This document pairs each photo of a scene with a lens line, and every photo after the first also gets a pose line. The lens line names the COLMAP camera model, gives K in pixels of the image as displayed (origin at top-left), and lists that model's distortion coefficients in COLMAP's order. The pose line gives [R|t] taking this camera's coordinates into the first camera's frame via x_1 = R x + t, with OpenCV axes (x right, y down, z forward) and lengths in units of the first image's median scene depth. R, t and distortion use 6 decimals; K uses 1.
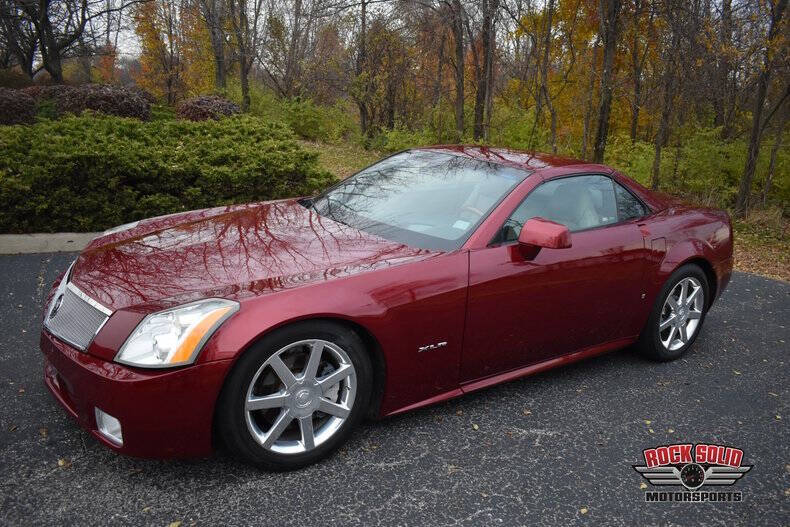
lens RADIAL K [[635.2, 0, 394.7], [0, 635.2, 256.3], [0, 0, 1]] dist [-0.098939, 0.022619]
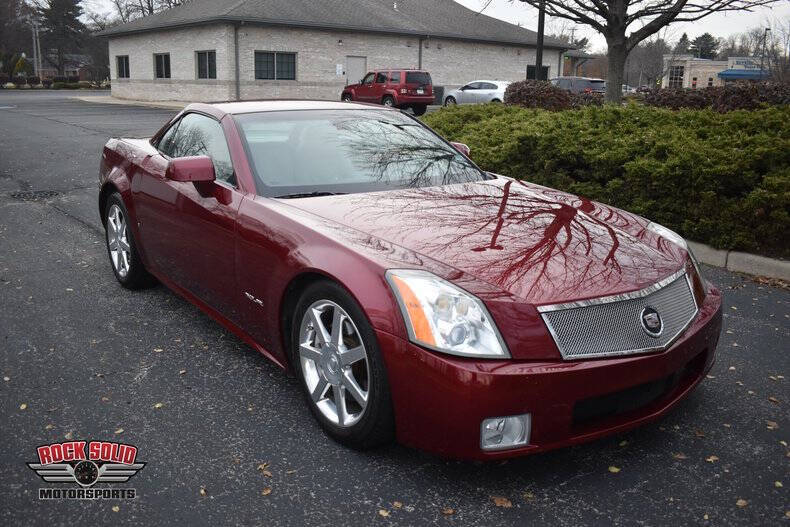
lens RADIAL K [[708.0, 0, 400.7], [0, 708.0, 265.8], [0, 0, 1]] dist [-0.087023, 0.014888]
pose [[0.097719, 0.182361, -0.978364, 0.718224], [-0.236510, 0.959160, 0.155159, -0.082156], [0.966703, 0.216231, 0.136858, 0.659148]]
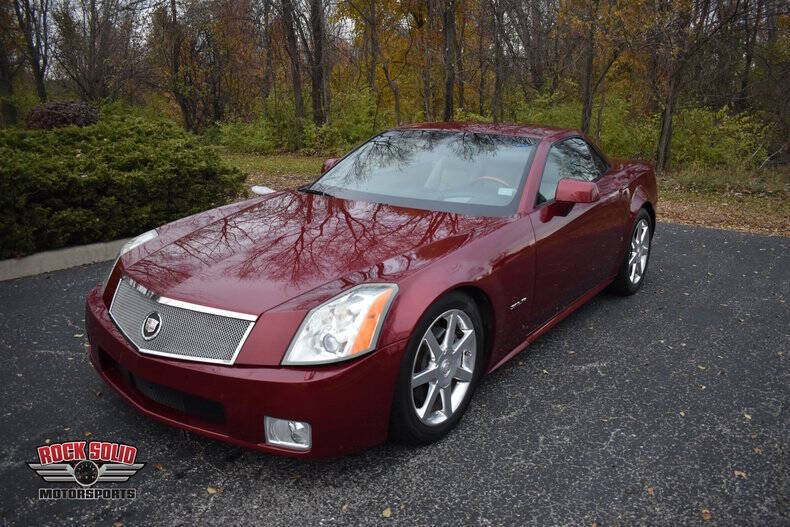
lens RADIAL K [[635.2, 0, 393.8], [0, 635.2, 260.6], [0, 0, 1]] dist [-0.098939, 0.022619]
pose [[0.944555, -0.141532, 0.296286, -0.230968], [0.133965, 0.989927, 0.045798, -0.004333], [-0.299783, -0.003567, 0.954001, 0.014217]]
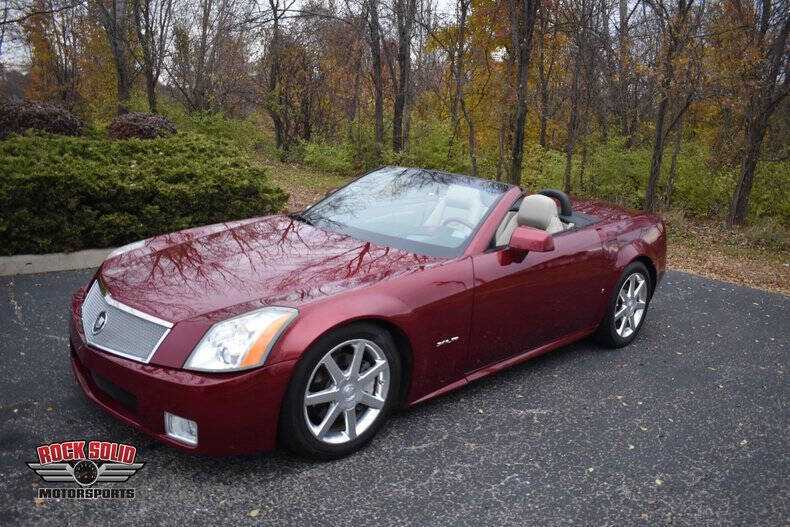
lens RADIAL K [[635.2, 0, 393.6], [0, 635.2, 267.4], [0, 0, 1]] dist [-0.098939, 0.022619]
pose [[0.987757, -0.039692, 0.150869, -0.102985], [0.039464, 0.999211, 0.004503, 0.000401], [-0.150929, 0.001506, 0.988543, -0.056133]]
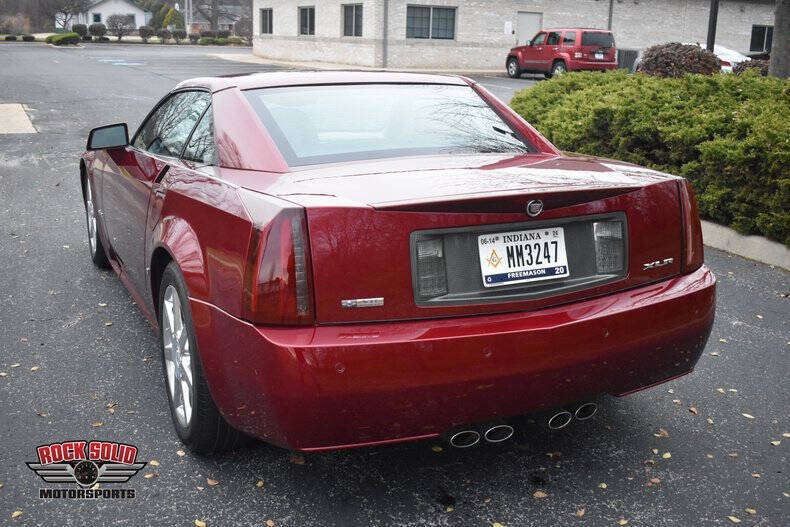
lens RADIAL K [[857.7, 0, 401.8], [0, 857.7, 263.8], [0, 0, 1]] dist [-0.066968, 0.000000]
pose [[-0.141209, 0.179180, -0.973630, 0.813539], [-0.258619, 0.942656, 0.210988, -0.133086], [0.955602, 0.281593, -0.086772, 0.879469]]
